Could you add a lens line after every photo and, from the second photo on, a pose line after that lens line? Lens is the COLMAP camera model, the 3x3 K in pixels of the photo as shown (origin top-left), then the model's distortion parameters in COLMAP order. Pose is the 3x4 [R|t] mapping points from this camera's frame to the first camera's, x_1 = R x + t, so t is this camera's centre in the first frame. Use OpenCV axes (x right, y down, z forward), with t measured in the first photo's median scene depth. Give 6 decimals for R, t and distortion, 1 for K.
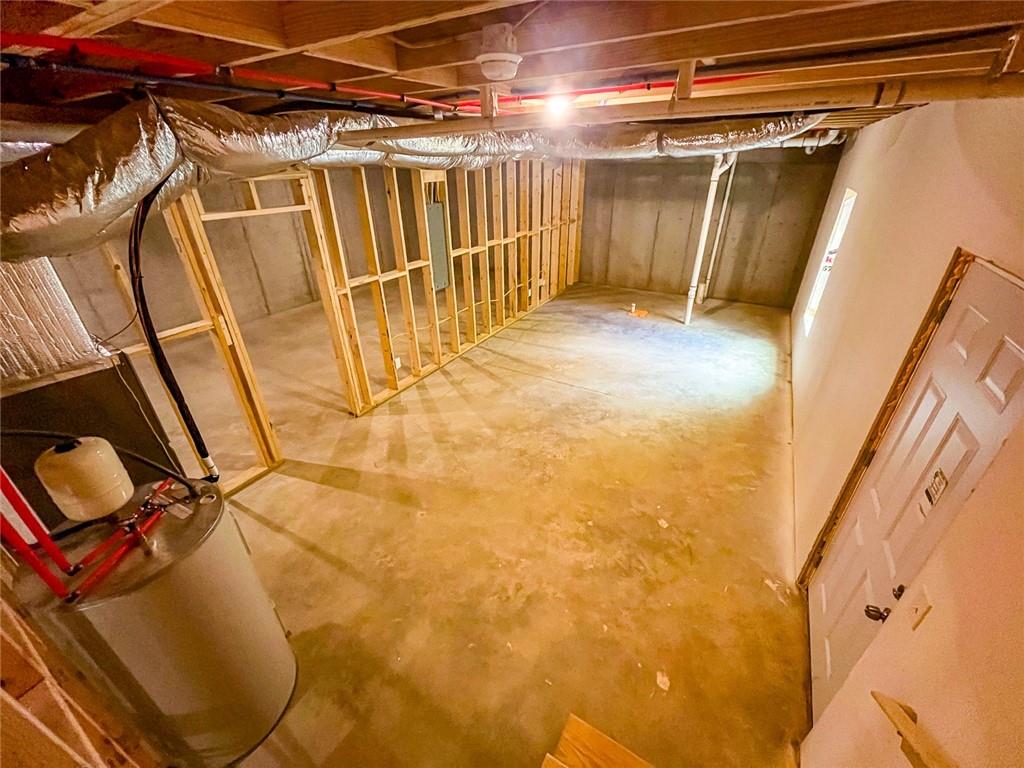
lens RADIAL K [[409.3, 0, 509.7], [0, 409.3, 382.9], [0, 0, 1]] dist [-0.004241, 0.000323]
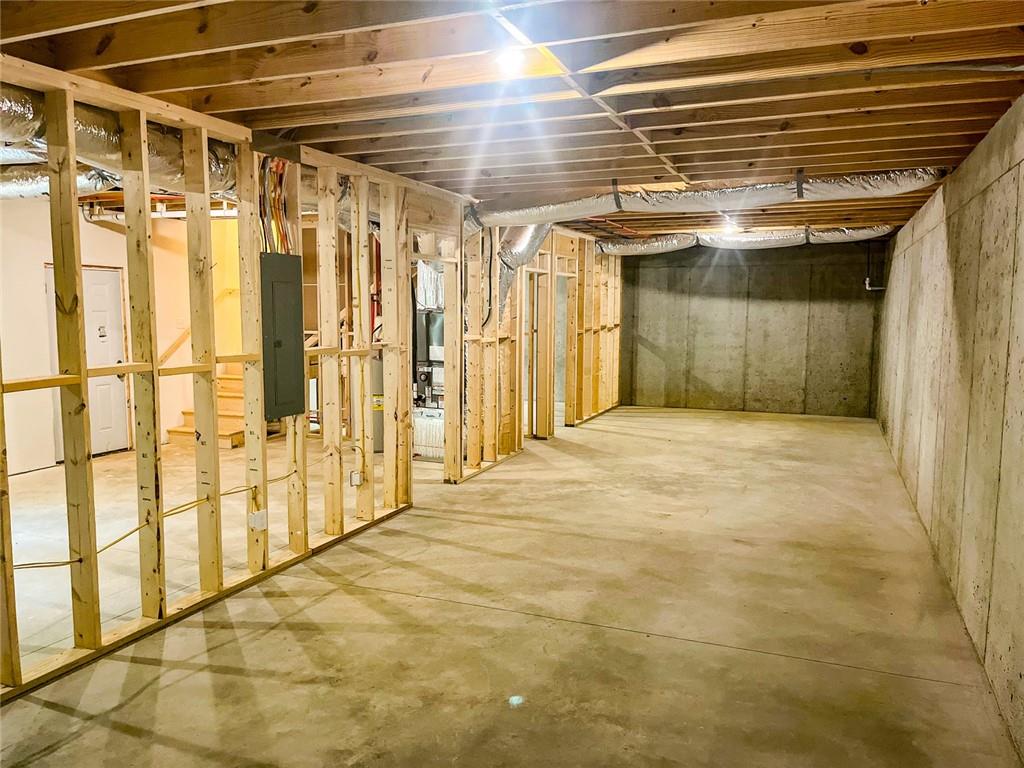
lens RADIAL K [[769.8, 0, 518.6], [0, 769.8, 384.2], [0, 0, 1]] dist [0.059358, -0.084608]
pose [[-0.987180, 0.024147, -0.157776, -0.365067], [-0.068448, 0.828942, 0.555131, -0.927472], [0.144192, 0.558813, -0.816662, 2.076554]]
